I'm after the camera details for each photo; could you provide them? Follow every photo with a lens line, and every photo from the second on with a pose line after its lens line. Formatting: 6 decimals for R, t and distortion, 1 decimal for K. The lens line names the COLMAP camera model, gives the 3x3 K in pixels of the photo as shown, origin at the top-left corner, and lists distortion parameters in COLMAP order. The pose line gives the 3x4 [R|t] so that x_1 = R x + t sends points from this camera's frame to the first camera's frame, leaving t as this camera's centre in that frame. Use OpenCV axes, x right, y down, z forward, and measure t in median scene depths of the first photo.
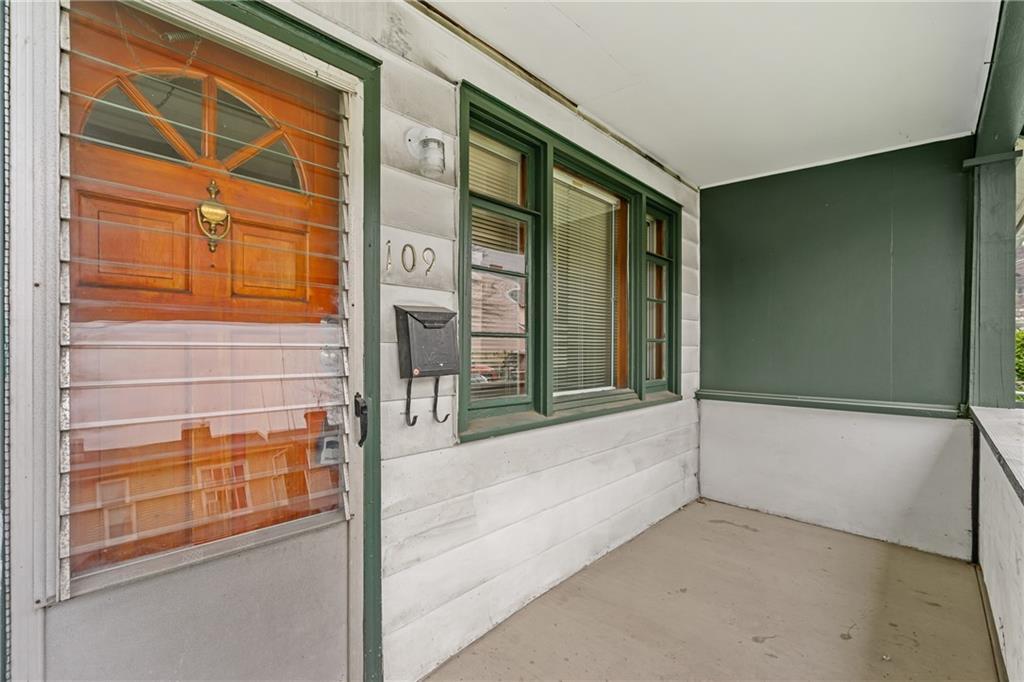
lens RADIAL K [[455.3, 0, 507.1], [0, 455.3, 342.1], [0, 0, 1]] dist [0.000594, 0.000094]
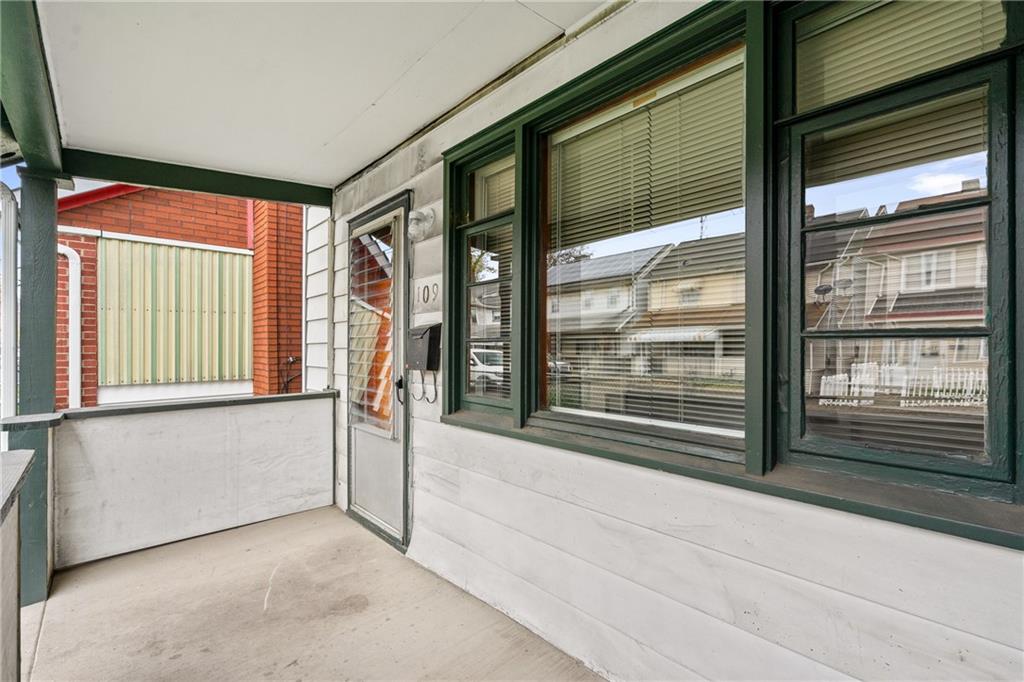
lens RADIAL K [[461.6, 0, 515.2], [0, 461.6, 348.0], [0, 0, 1]] dist [0.001007, -0.000194]
pose [[-0.077920, -0.011861, -0.996889, 1.262110], [0.001168, 0.999927, -0.011989, 0.019379], [0.996959, -0.002098, -0.077900, 1.339971]]
